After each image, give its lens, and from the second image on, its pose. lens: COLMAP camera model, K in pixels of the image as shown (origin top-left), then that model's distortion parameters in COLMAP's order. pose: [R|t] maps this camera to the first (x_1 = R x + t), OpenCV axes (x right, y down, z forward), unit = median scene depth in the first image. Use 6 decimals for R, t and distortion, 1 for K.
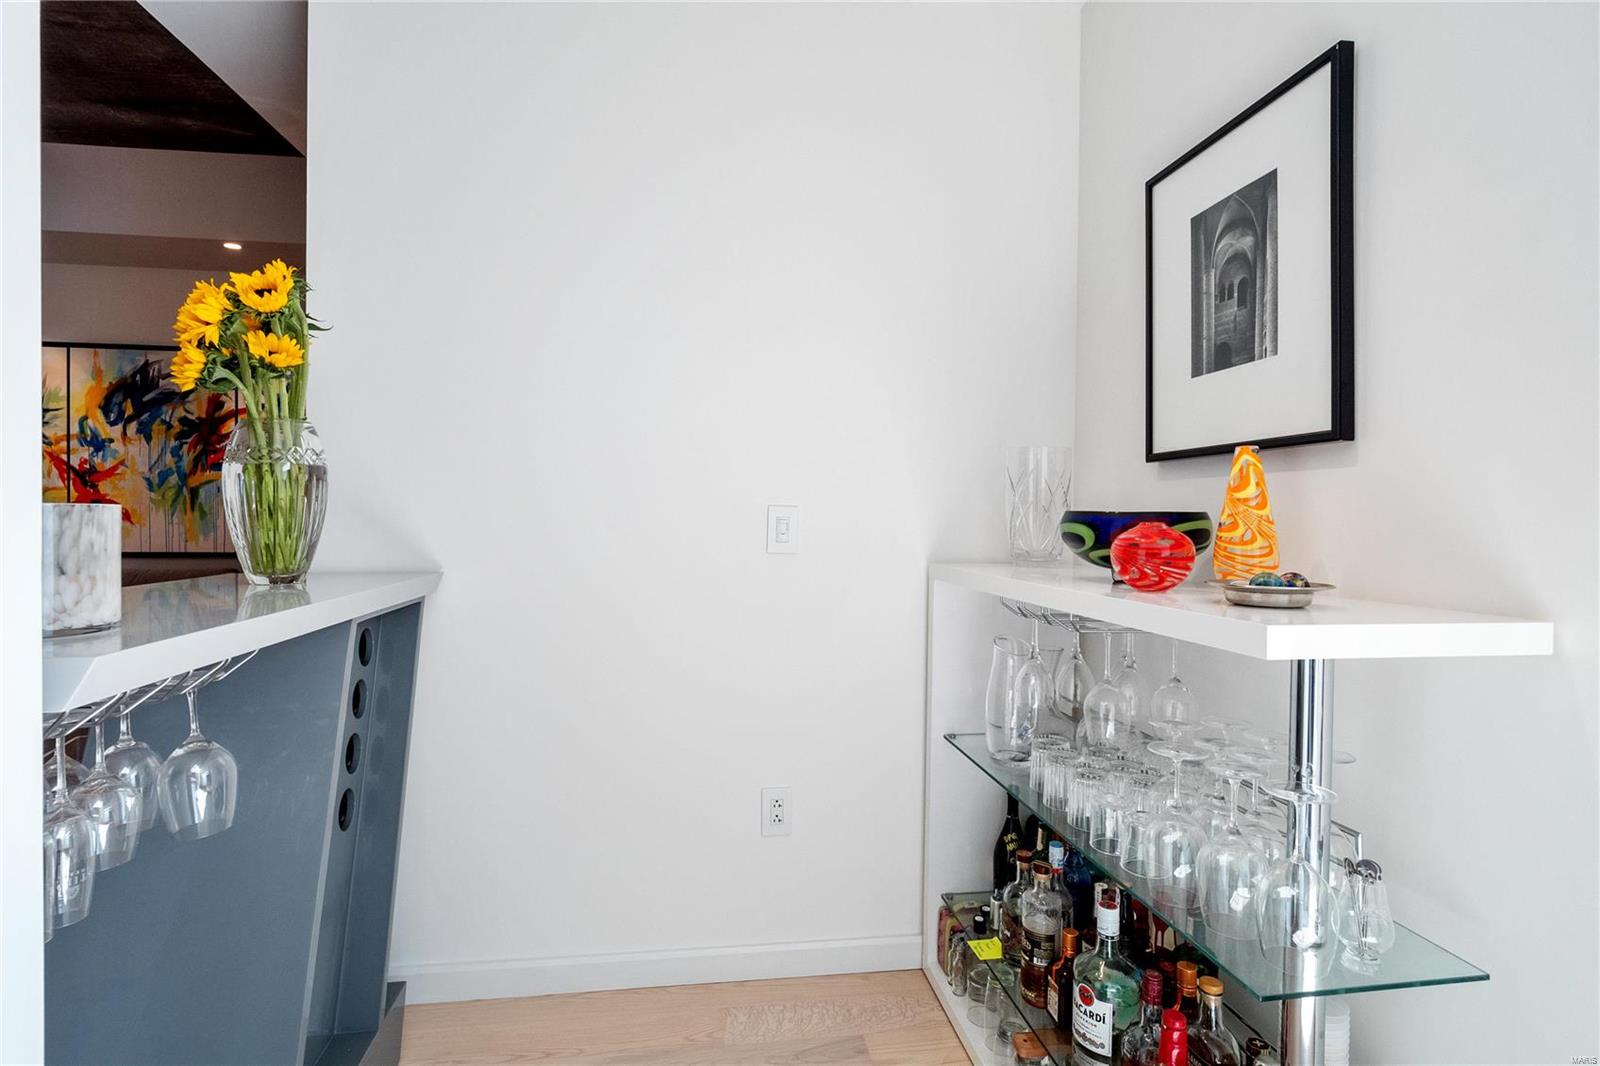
lens RADIAL K [[755.6, 0, 808.0], [0, 755.6, 516.4], [0, 0, 1]] dist [0.002018, -0.000777]
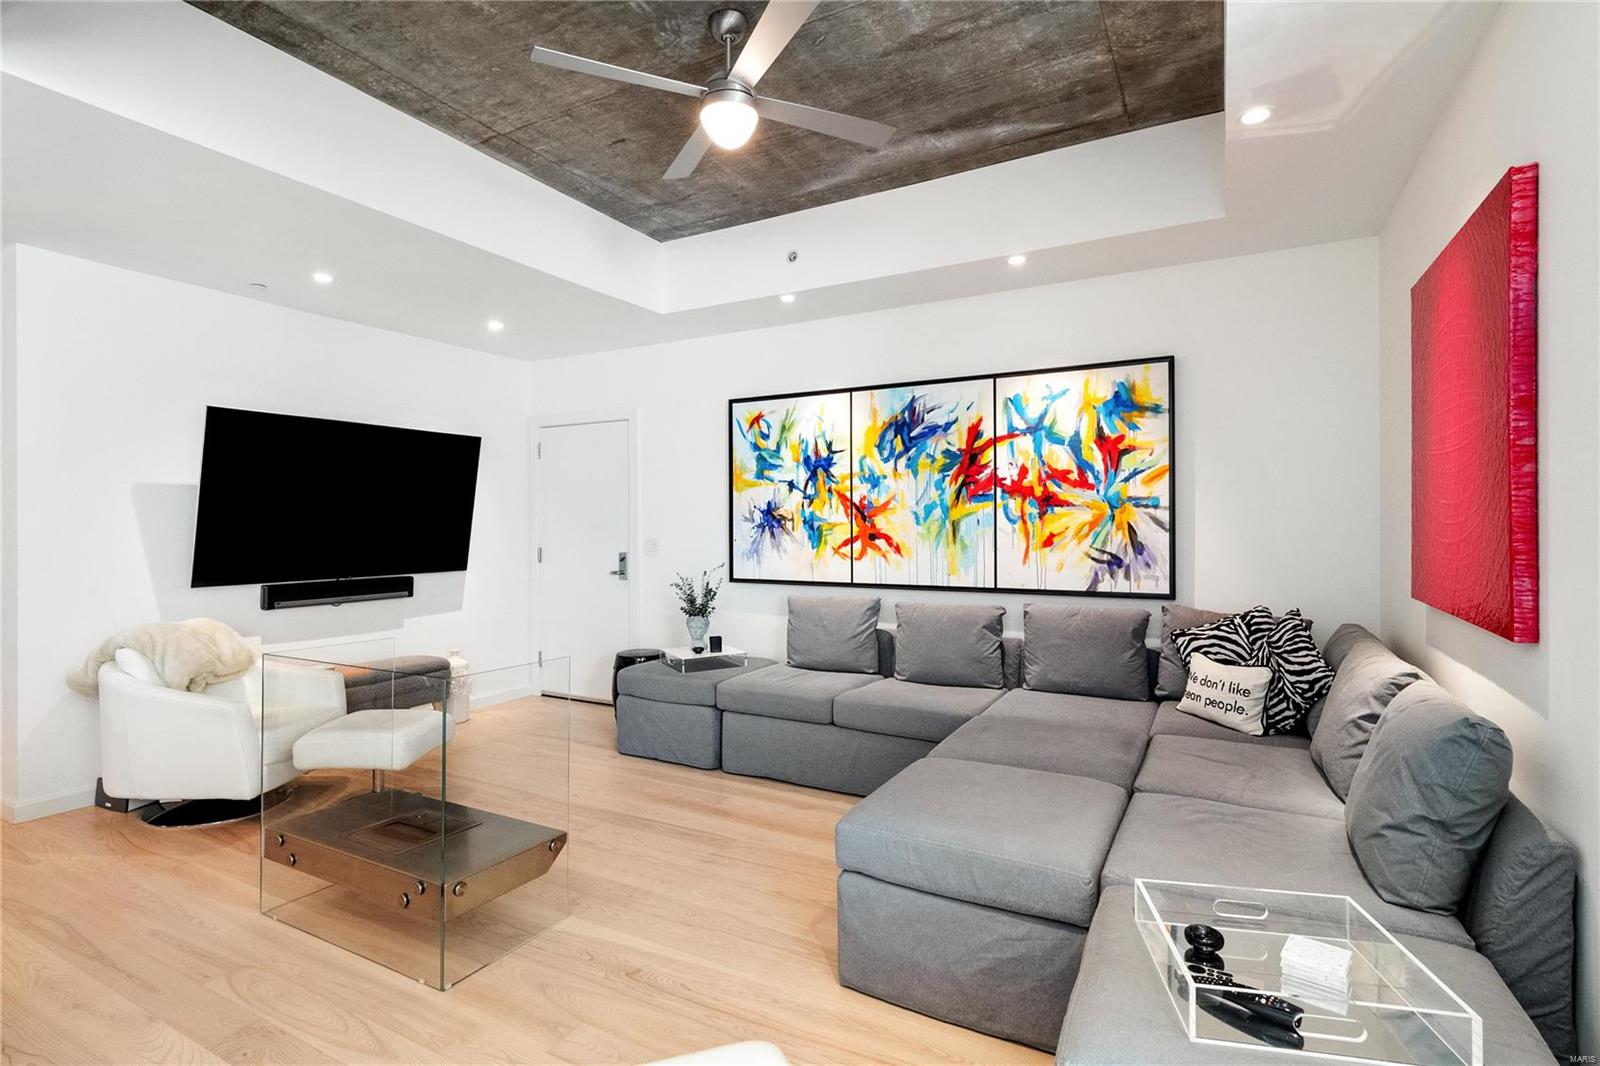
lens RADIAL K [[780.6, 0, 789.9], [0, 780.6, 526.8], [0, 0, 1]] dist [0.021435, -0.006073]
pose [[0.799517, -0.010721, -0.600547, -0.377822], [0.007391, 0.999941, -0.008011, -0.023522], [0.600597, 0.001966, 0.799549, 0.060496]]
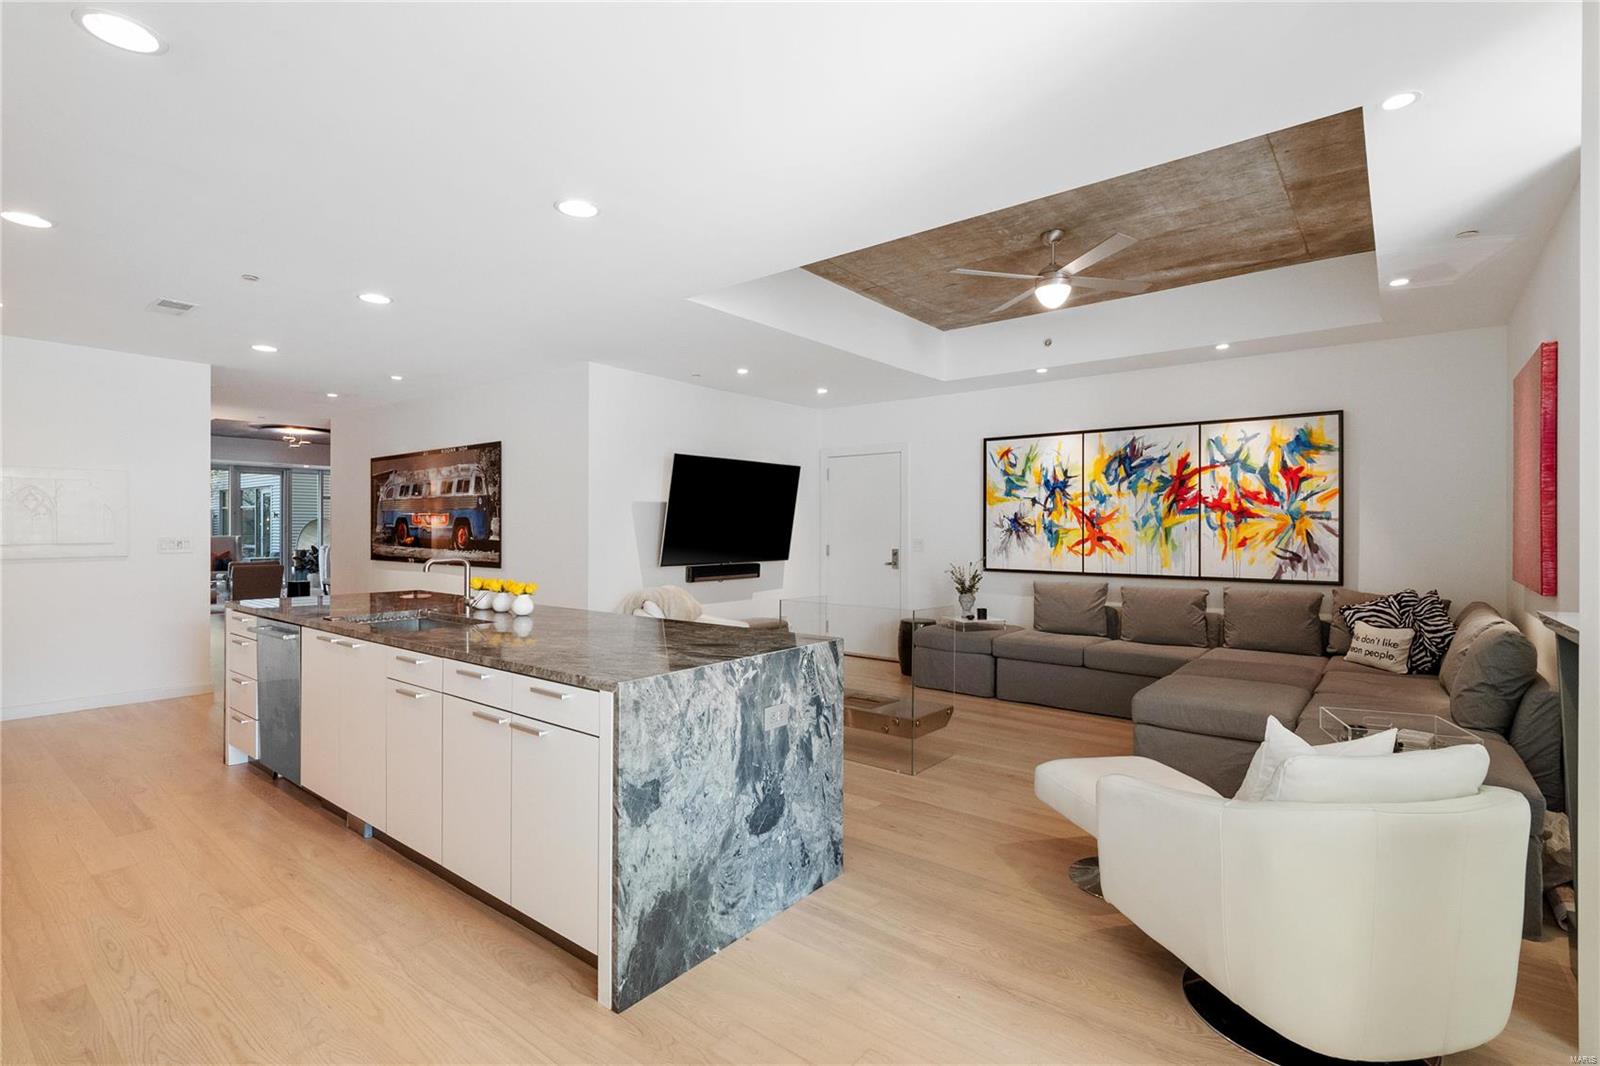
lens RADIAL K [[755.6, 0, 790.6], [0, 755.6, 530.3], [0, 0, 1]] dist [0.002018, -0.000777]
pose [[0.683770, -0.005601, -0.729676, -0.288203], [-0.001133, 0.999961, -0.008737, -0.020672], [0.729696, 0.006801, 0.683737, -0.420968]]
